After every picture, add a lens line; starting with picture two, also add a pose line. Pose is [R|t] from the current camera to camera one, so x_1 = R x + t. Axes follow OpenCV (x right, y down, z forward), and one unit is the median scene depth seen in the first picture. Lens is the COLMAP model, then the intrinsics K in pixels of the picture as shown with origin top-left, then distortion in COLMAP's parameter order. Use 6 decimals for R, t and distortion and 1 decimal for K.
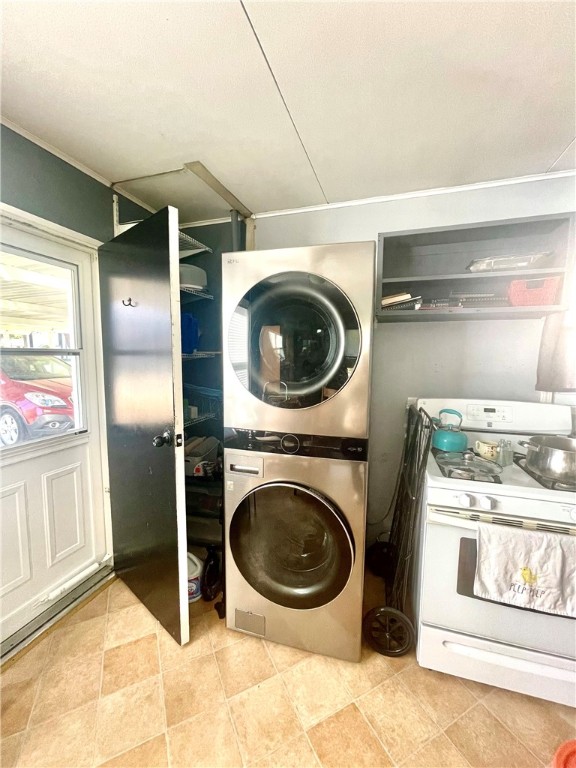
lens RADIAL K [[309.5, 0, 289.3], [0, 309.5, 383.8], [0, 0, 1]] dist [-0.003397, 0.000729]
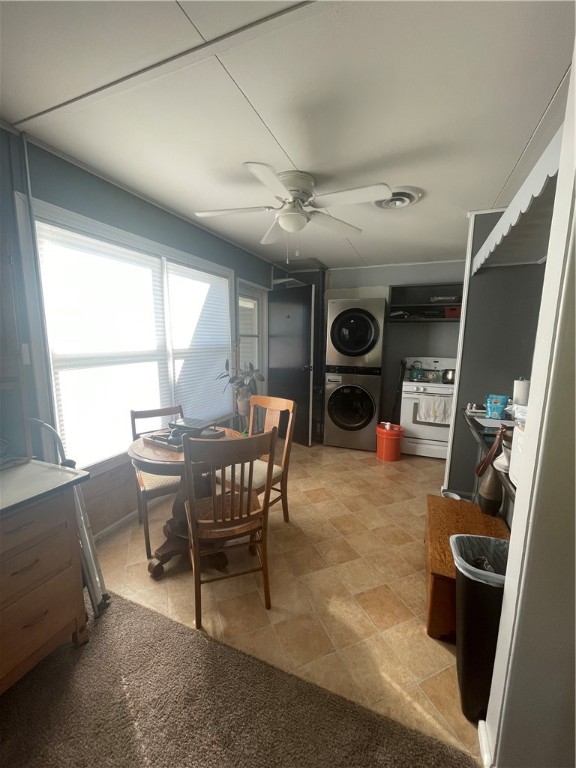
lens RADIAL K [[309.5, 0, 289.2], [0, 309.5, 386.9], [0, 0, 1]] dist [-0.003397, 0.000729]
pose [[0.997389, 0.015971, -0.070431, -0.350870], [-0.011740, 0.998125, 0.060074, 0.178767], [0.071258, -0.059090, 0.995706, -1.713999]]
